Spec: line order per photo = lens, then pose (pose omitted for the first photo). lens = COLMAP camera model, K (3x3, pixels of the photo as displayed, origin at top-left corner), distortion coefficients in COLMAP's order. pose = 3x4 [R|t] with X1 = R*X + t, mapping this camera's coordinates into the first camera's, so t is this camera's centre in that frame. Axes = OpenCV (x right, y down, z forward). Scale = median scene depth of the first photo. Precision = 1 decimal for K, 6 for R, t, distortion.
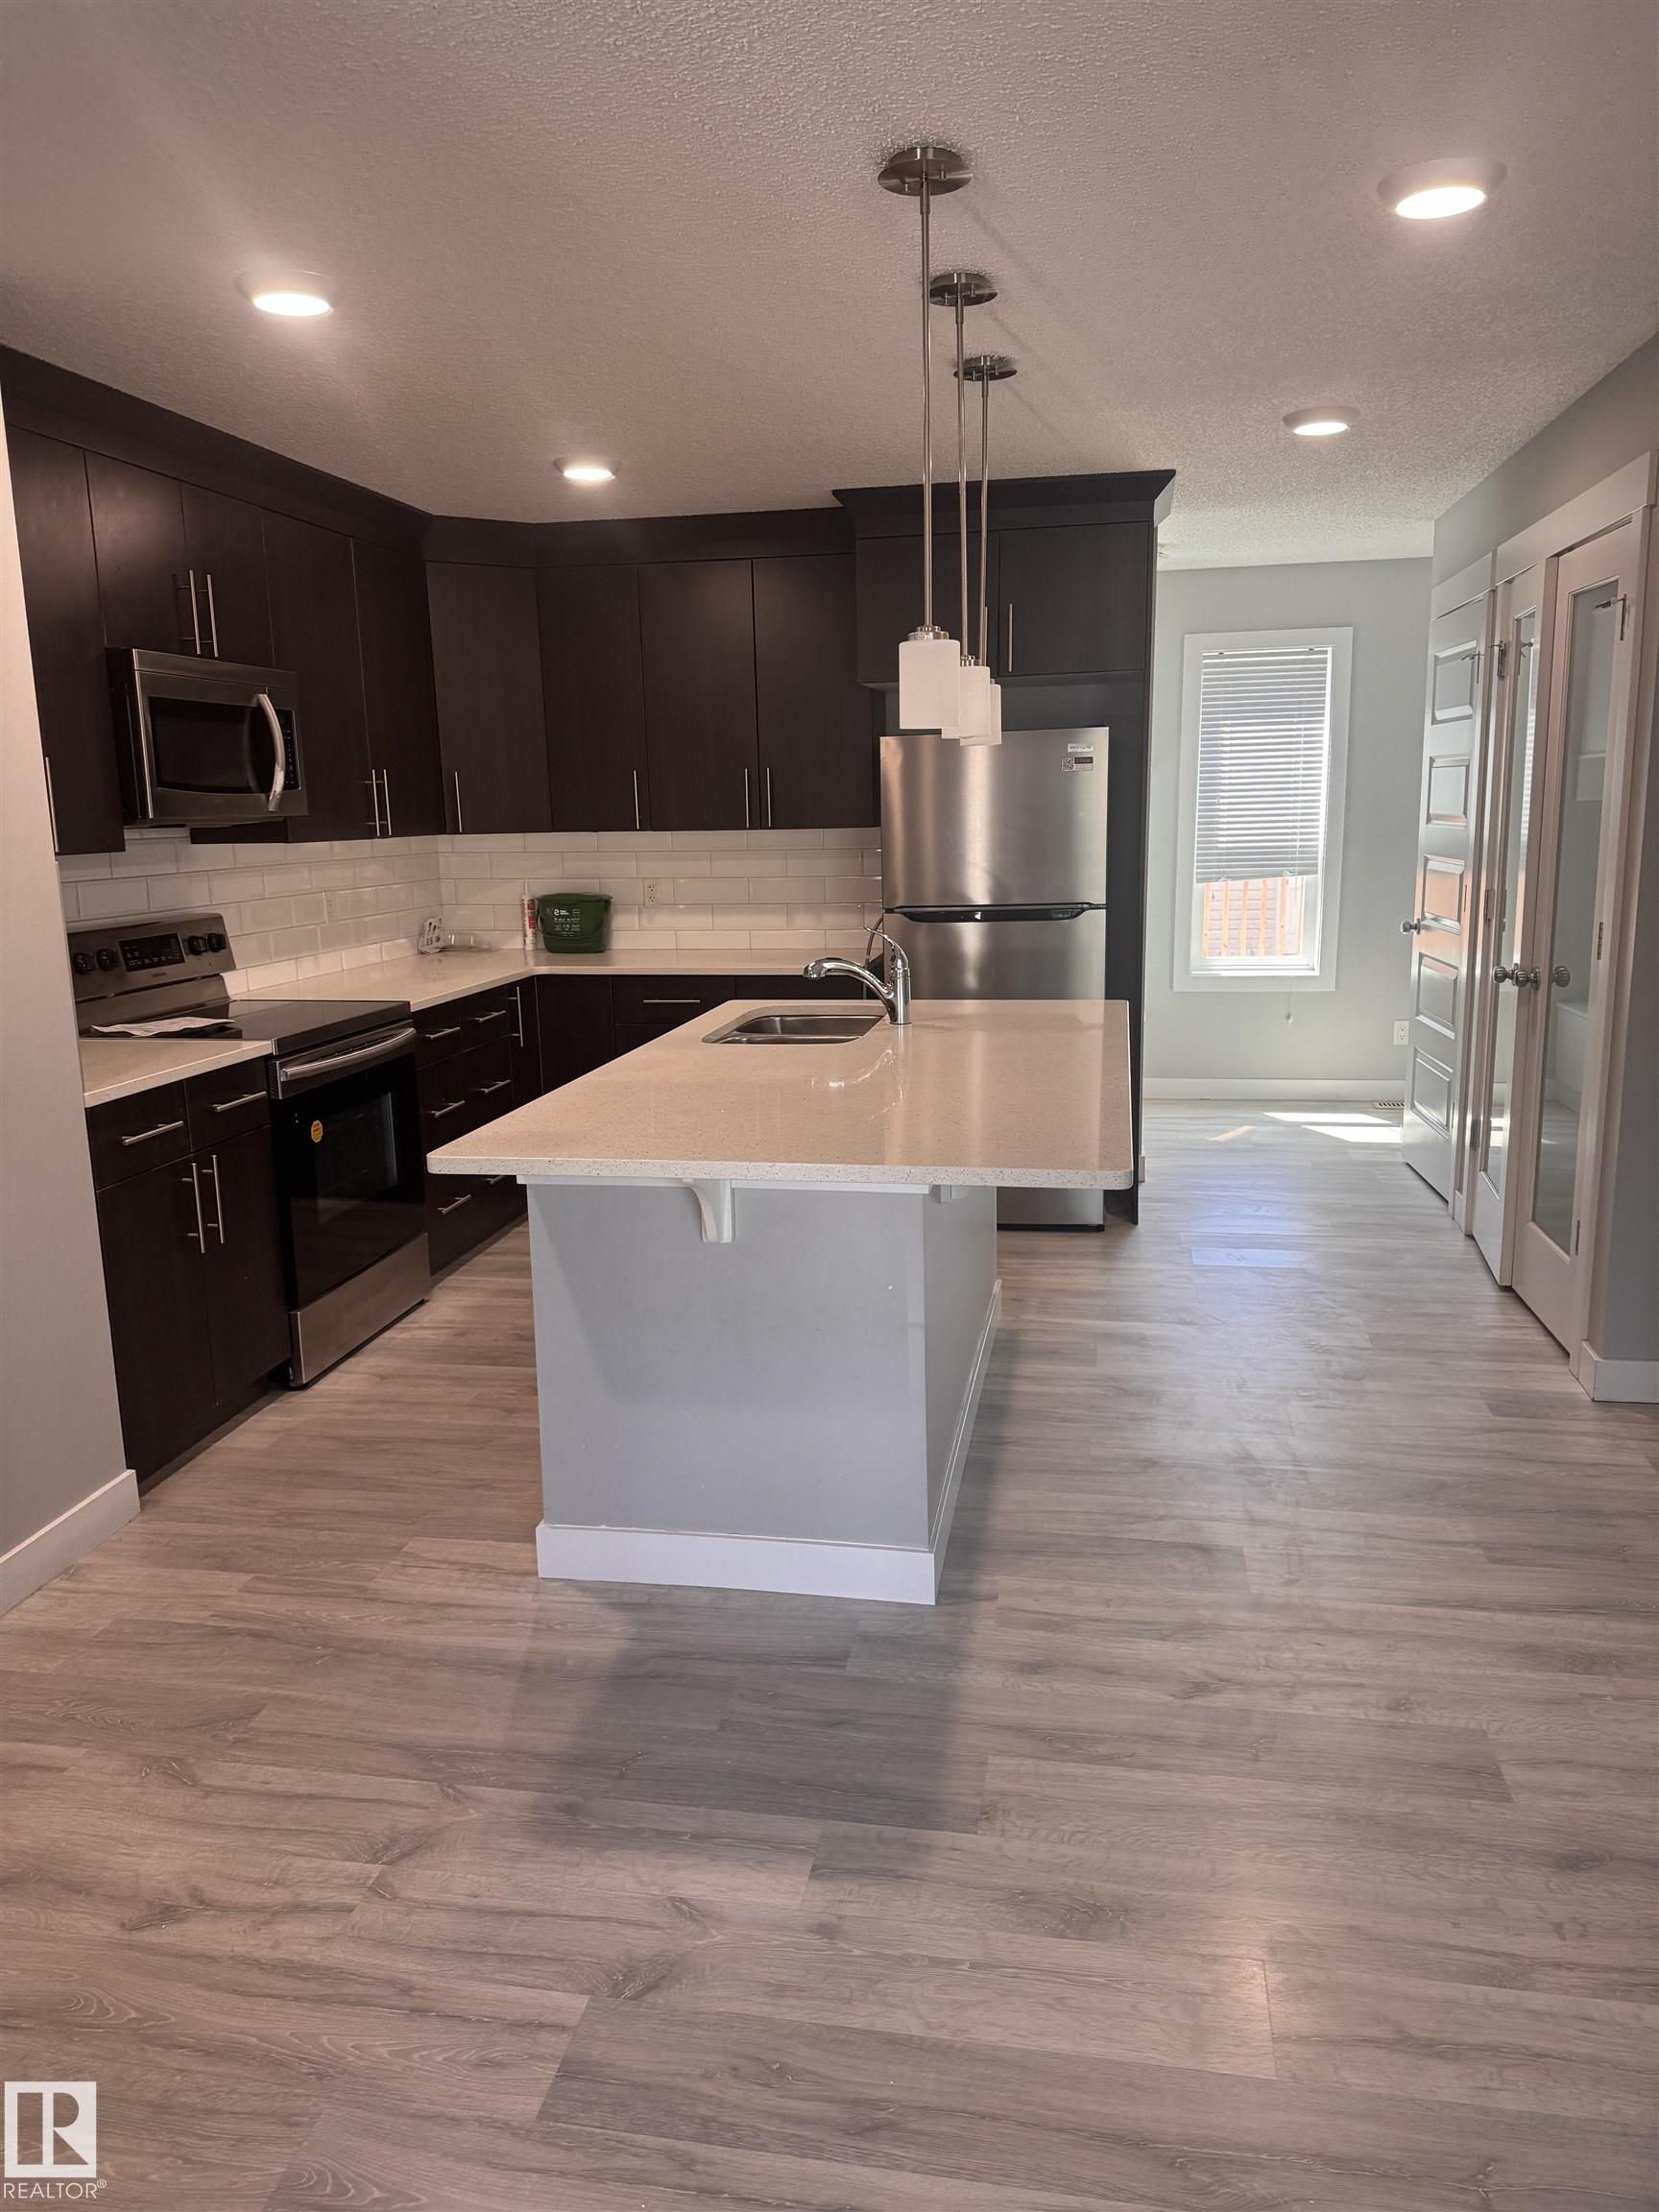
lens RADIAL K [[1531.5, 0, 825.1], [0, 1531.5, 1119.9], [0, 0, 1]] dist [0.067804, -0.090538]
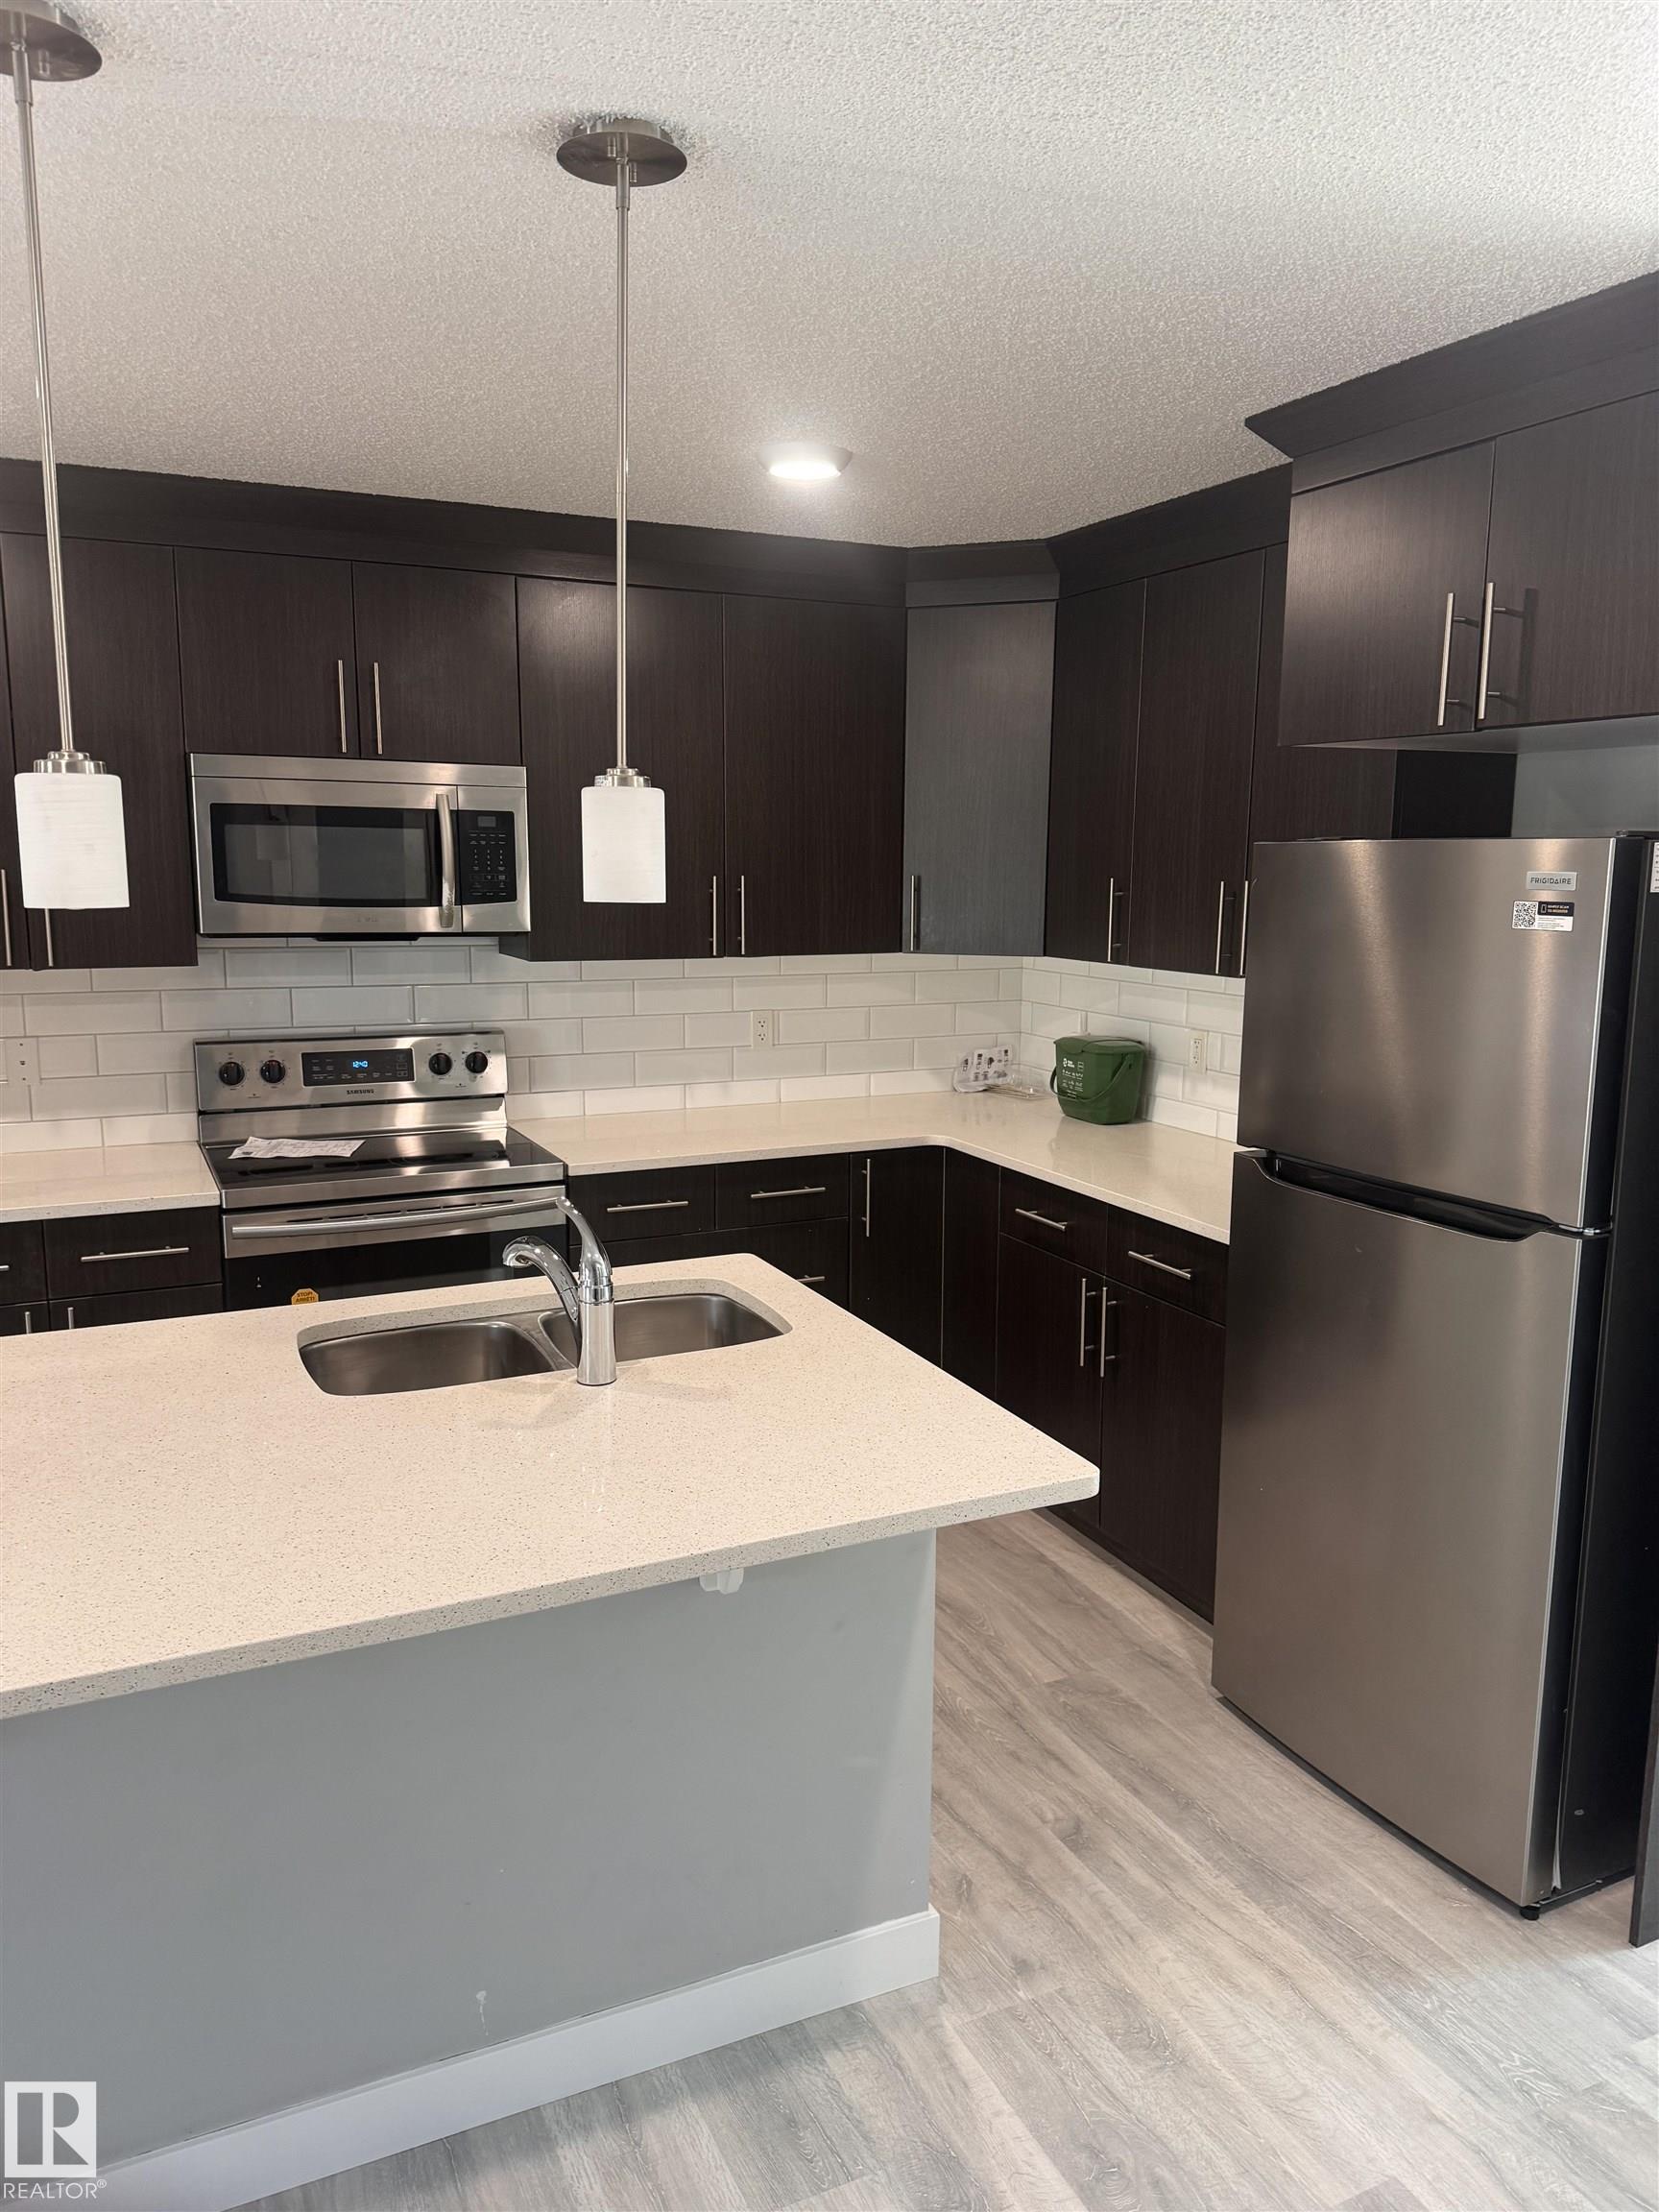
lens RADIAL K [[1535.8, 0, 829.5], [0, 1535.8, 1106.0], [0, 0, 1]] dist [0.051034, -0.070676]
pose [[0.586459, 0.158843, -0.794251, 0.643454], [-0.182403, 0.981294, 0.061568, -0.259612], [0.789174, 0.108767, 0.604462, 0.875867]]
